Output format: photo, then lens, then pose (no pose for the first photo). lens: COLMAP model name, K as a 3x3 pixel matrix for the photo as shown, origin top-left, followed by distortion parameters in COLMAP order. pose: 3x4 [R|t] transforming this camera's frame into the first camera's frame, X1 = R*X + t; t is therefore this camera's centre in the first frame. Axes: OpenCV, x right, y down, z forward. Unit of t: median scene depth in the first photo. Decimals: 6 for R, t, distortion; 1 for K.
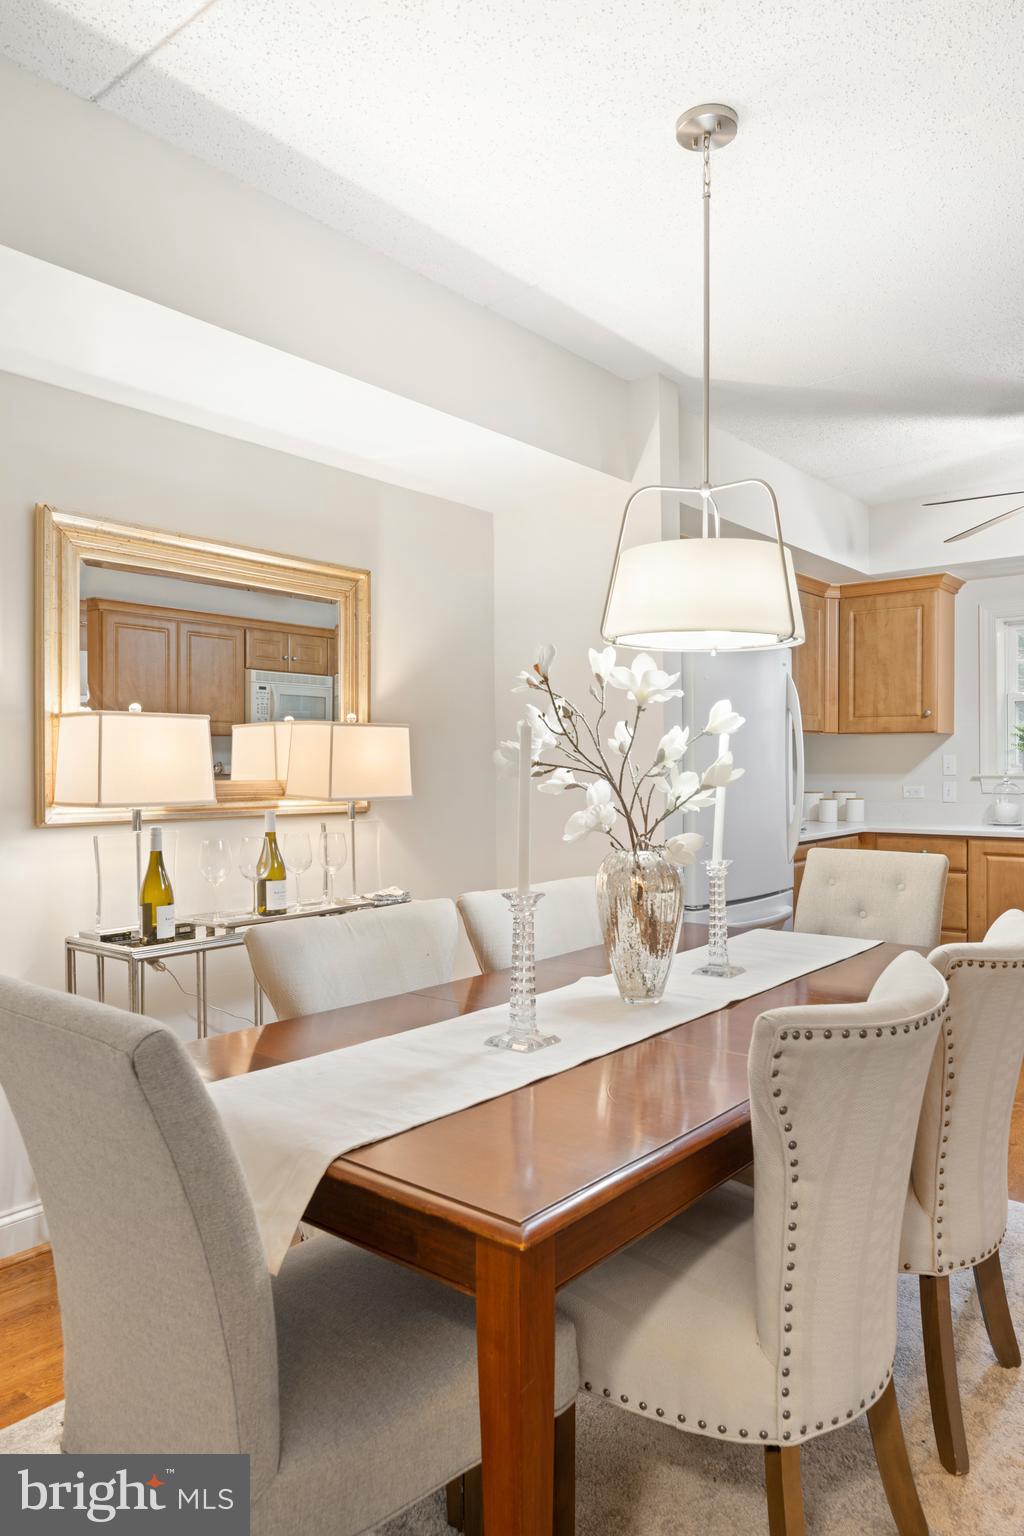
lens RADIAL K [[1025.1, 0, 510.1], [0, 1025.1, 776.4], [0, 0, 1]] dist [-0.001185, -0.000007]
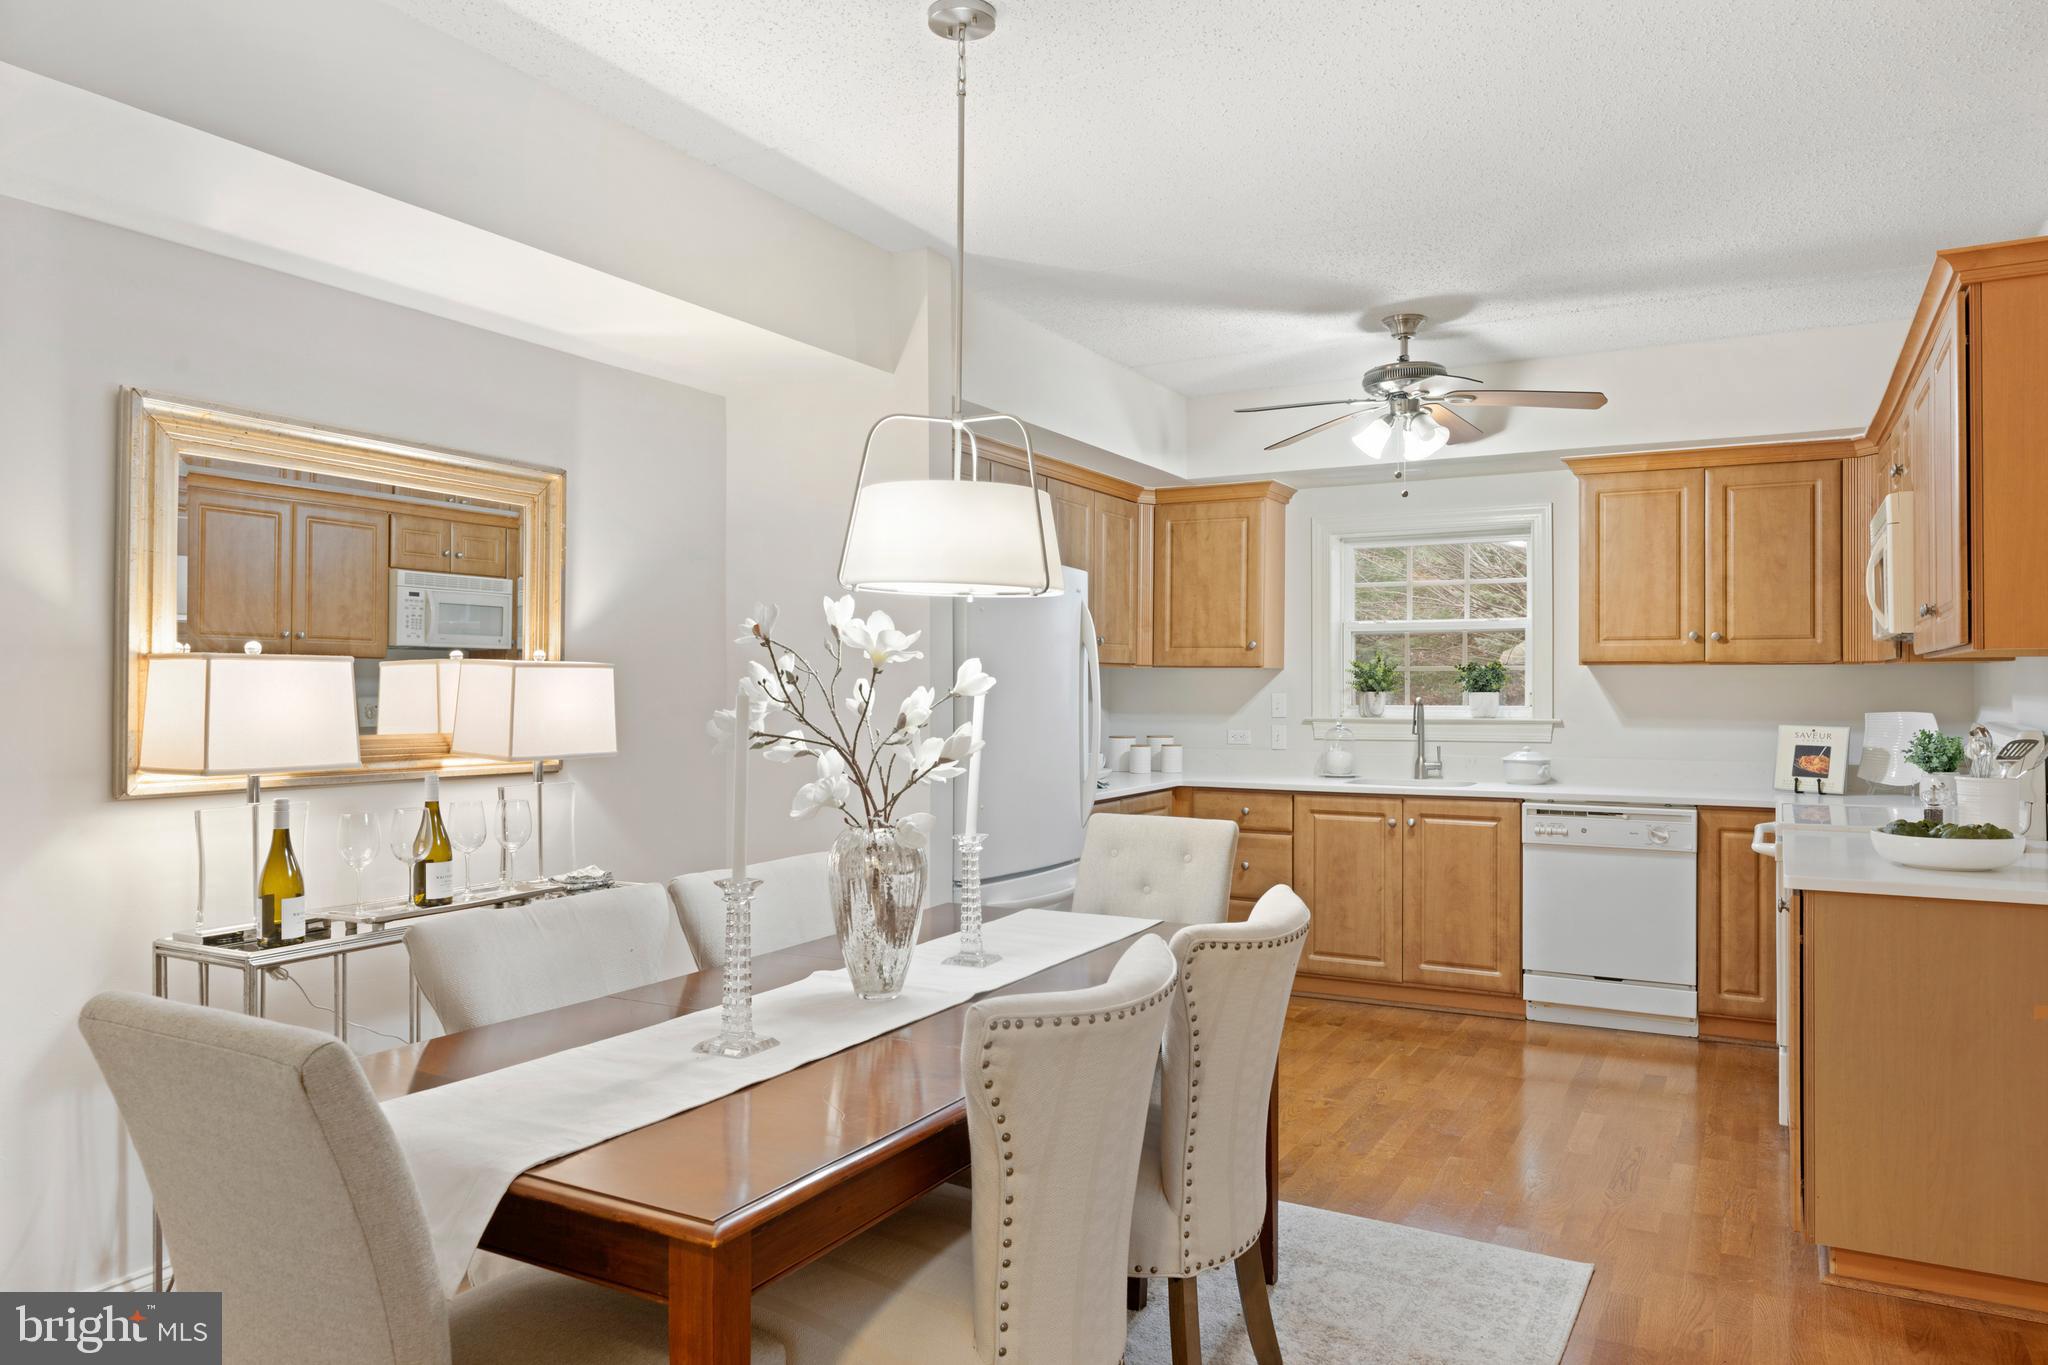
lens RADIAL K [[1366.7, 0, 1019.3], [0, 1366.7, 681.8], [0, 0, 1]] dist [-0.001185, -0.000007]
pose [[0.982758, 0.008216, 0.184714, 0.020458], [-0.005770, 0.999888, -0.013773, -0.028986], [-0.184807, 0.012470, 0.982696, -0.144710]]
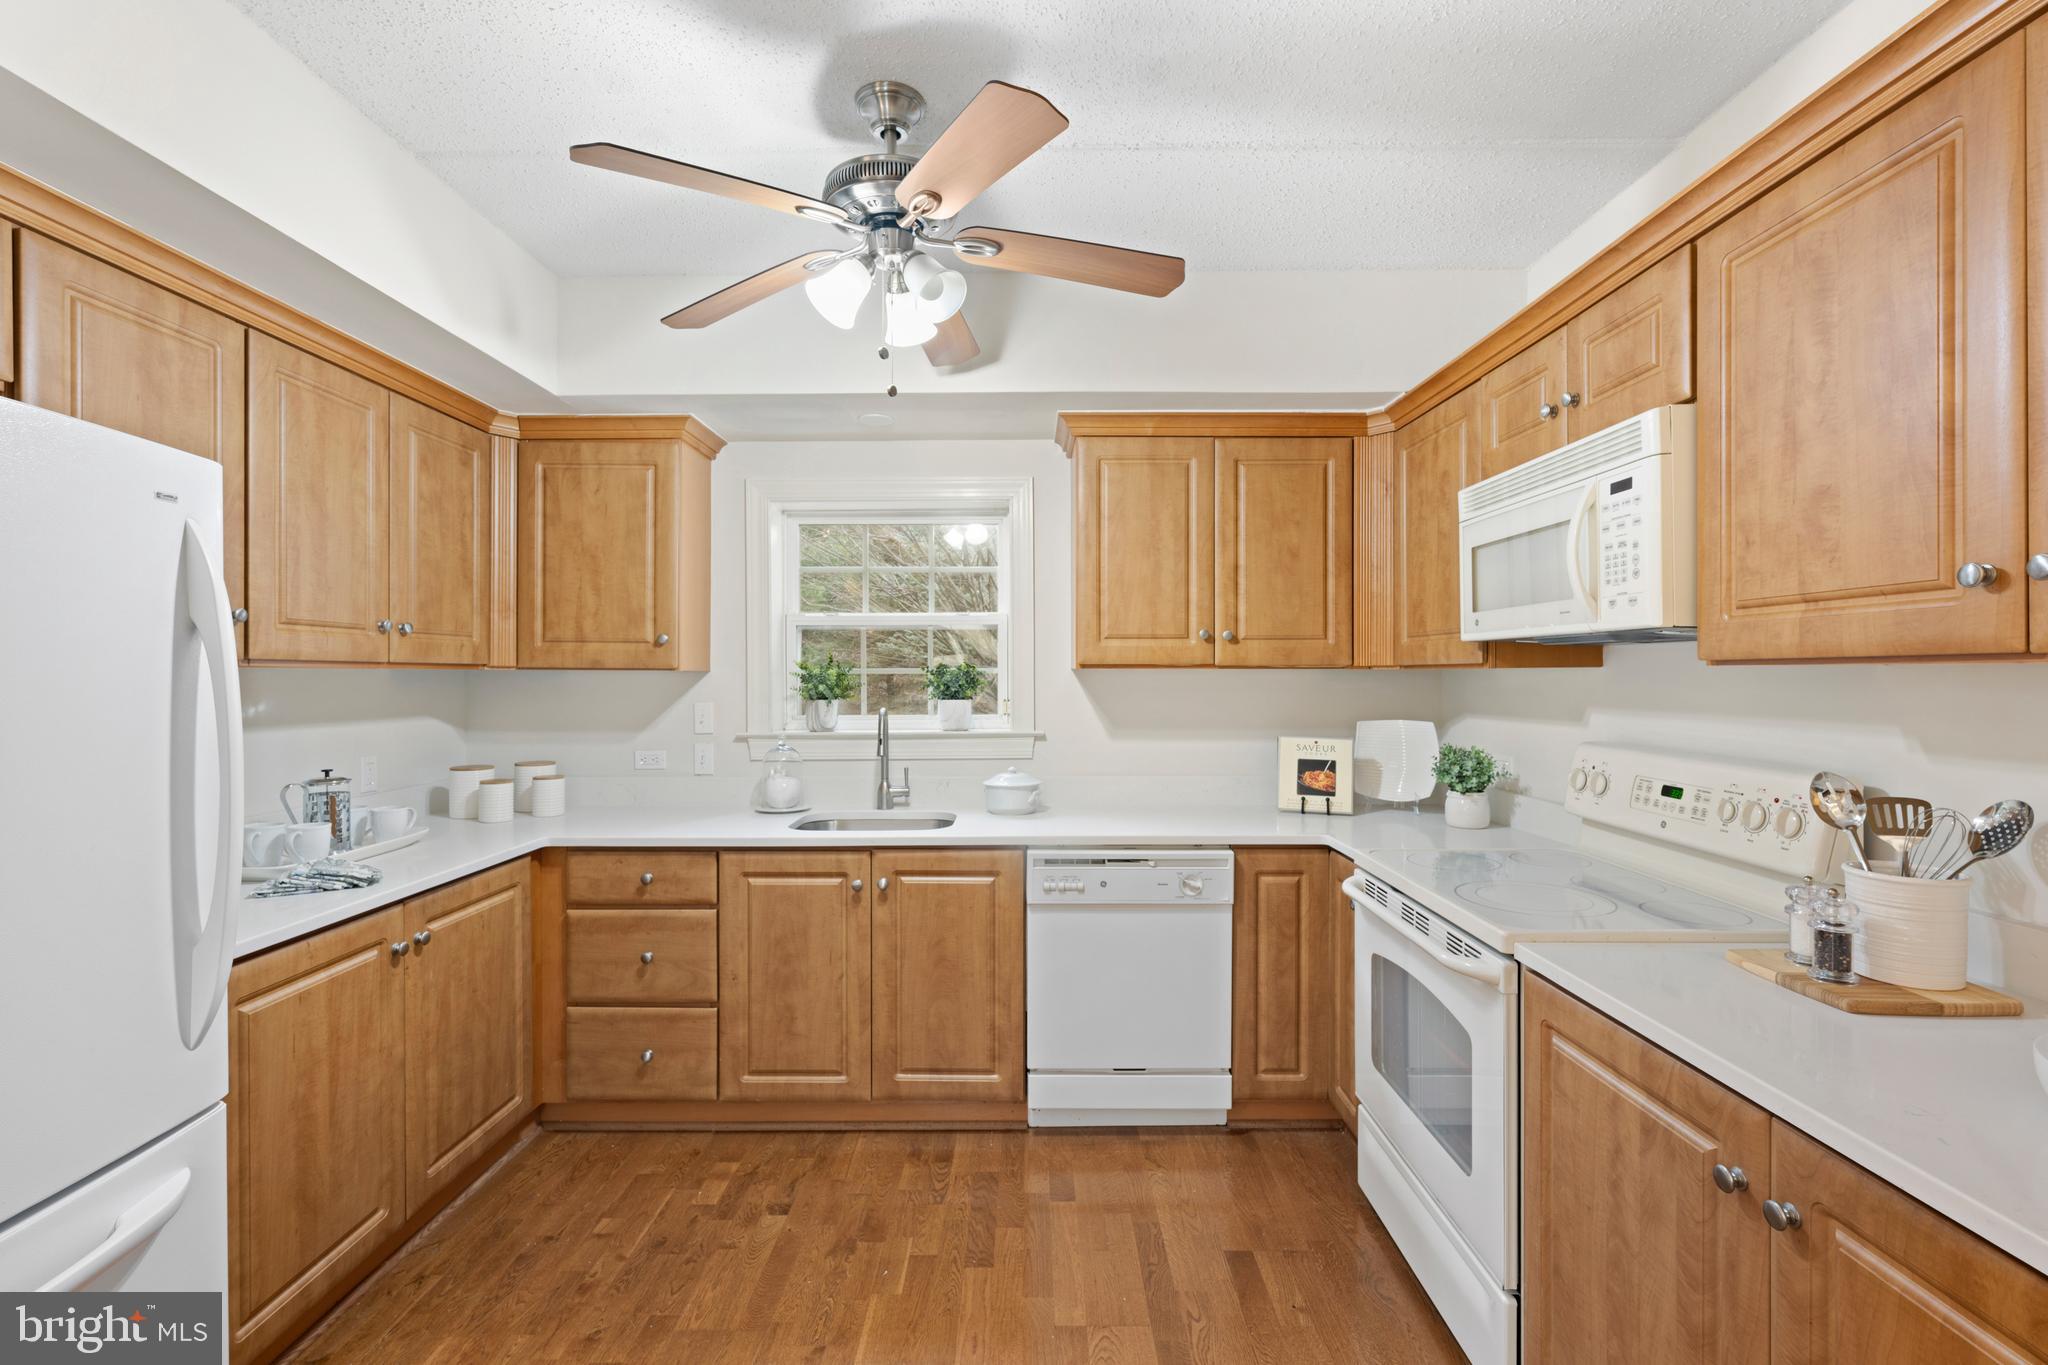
lens RADIAL K [[903.4, 0, 1018.4], [0, 903.4, 679.5], [0, 0, 1]] dist [0.000241, 0.000184]
pose [[0.779498, 0.001754, 0.626402, 0.468602], [0.003193, 0.999972, -0.006774, -0.066194], [-0.626396, 0.007280, 0.779471, 0.886067]]
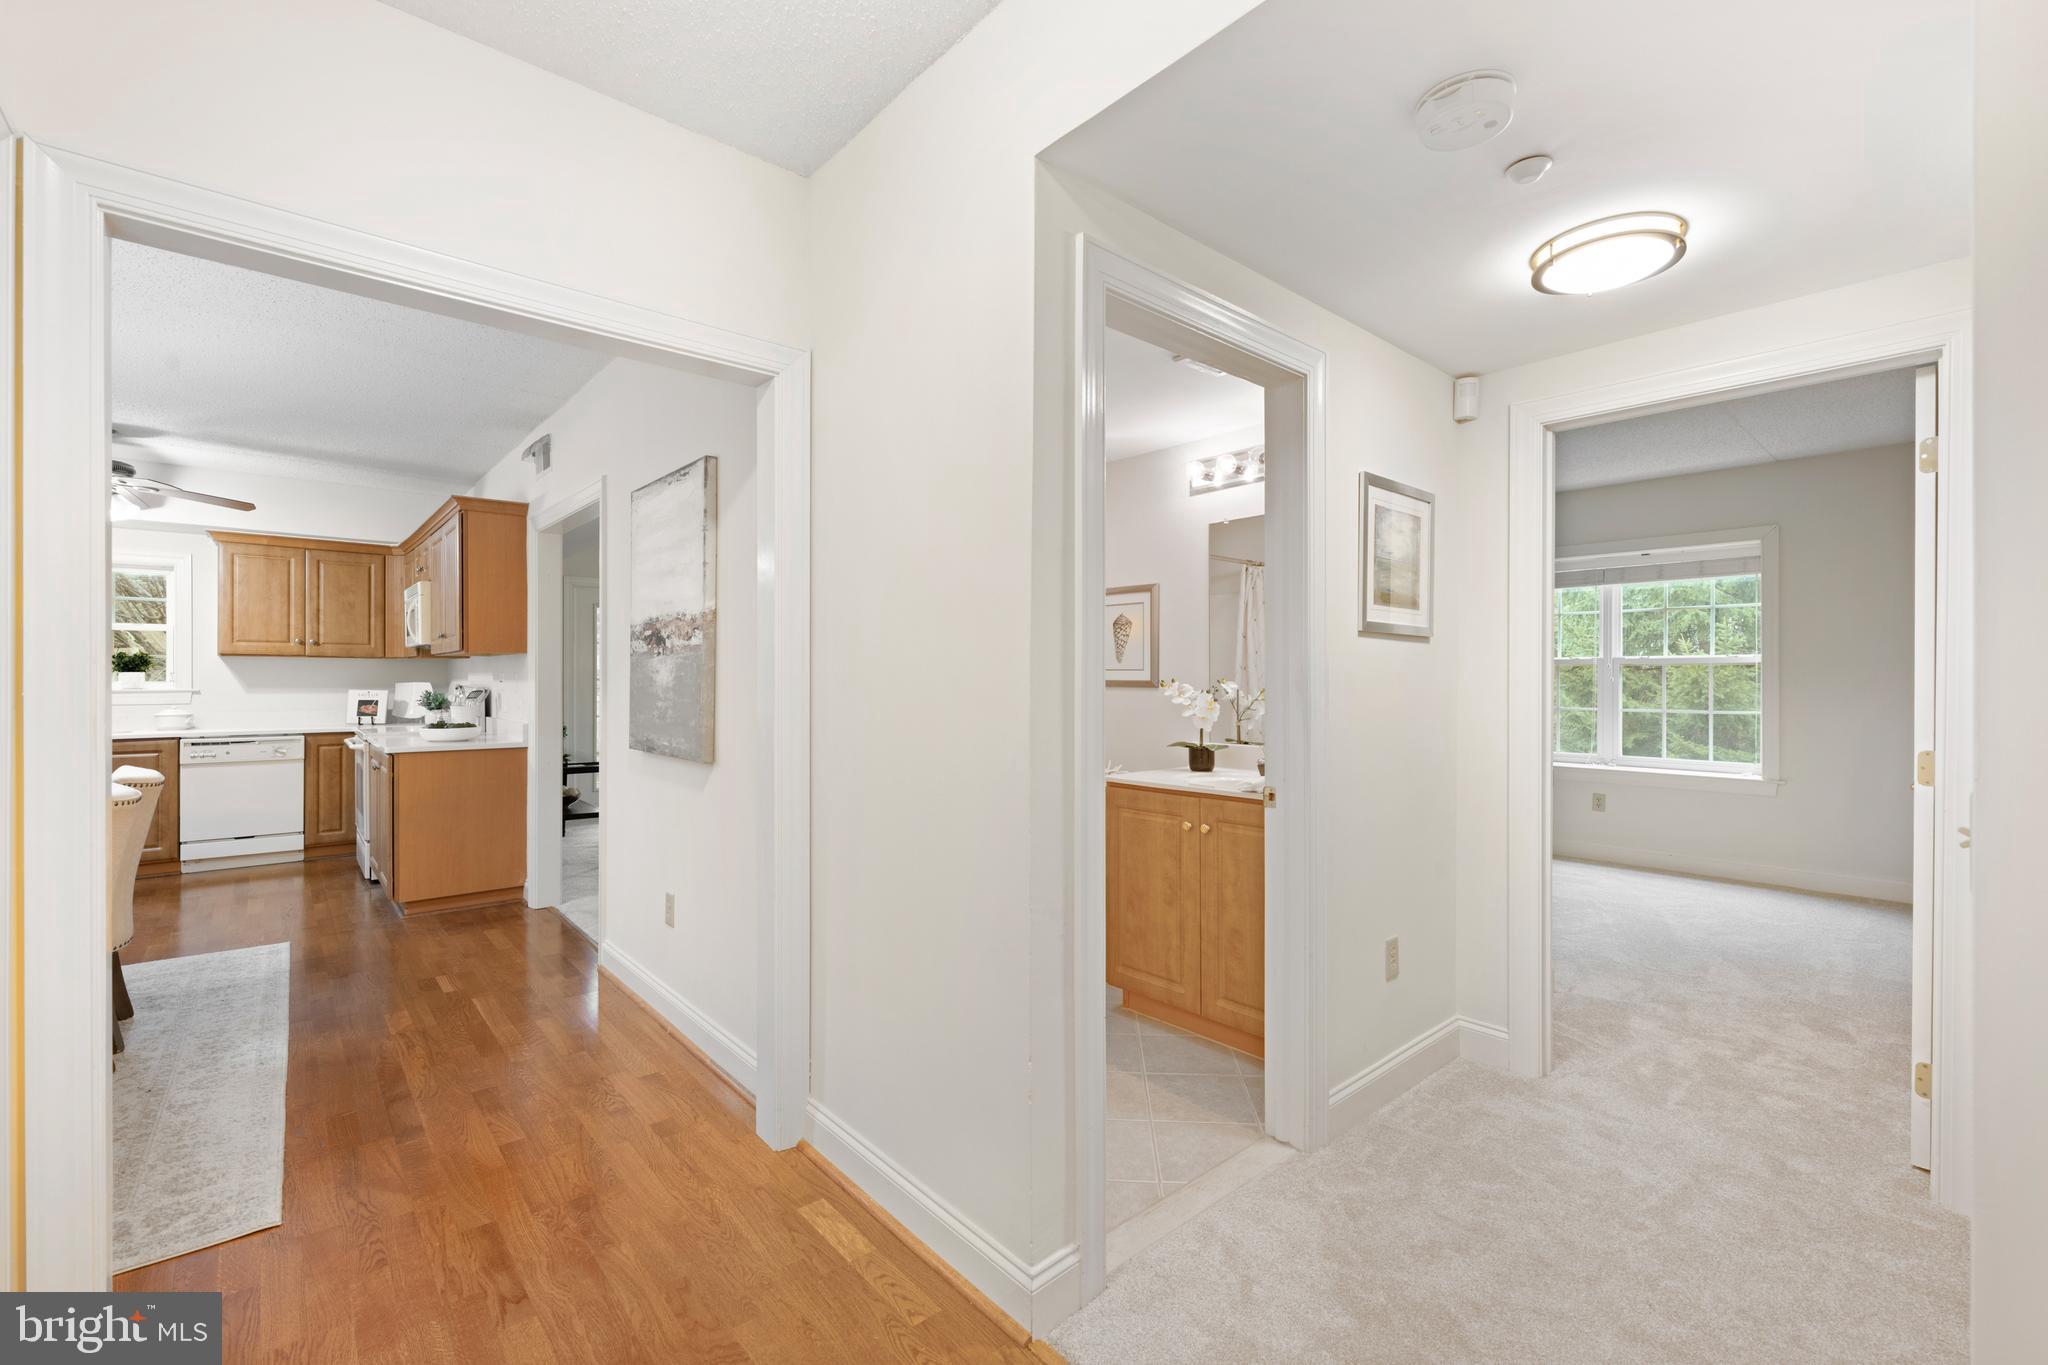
lens RADIAL K [[871.9, 0, 1016.9], [0, 871.9, 679.5], [0, 0, 1]] dist [-0.000475, 0.000053]
pose [[0.170634, 0.005909, 0.985317, -0.573167], [0.006981, 0.999950, -0.007206, 0.001323], [-0.985310, 0.008108, 0.170585, -0.616403]]
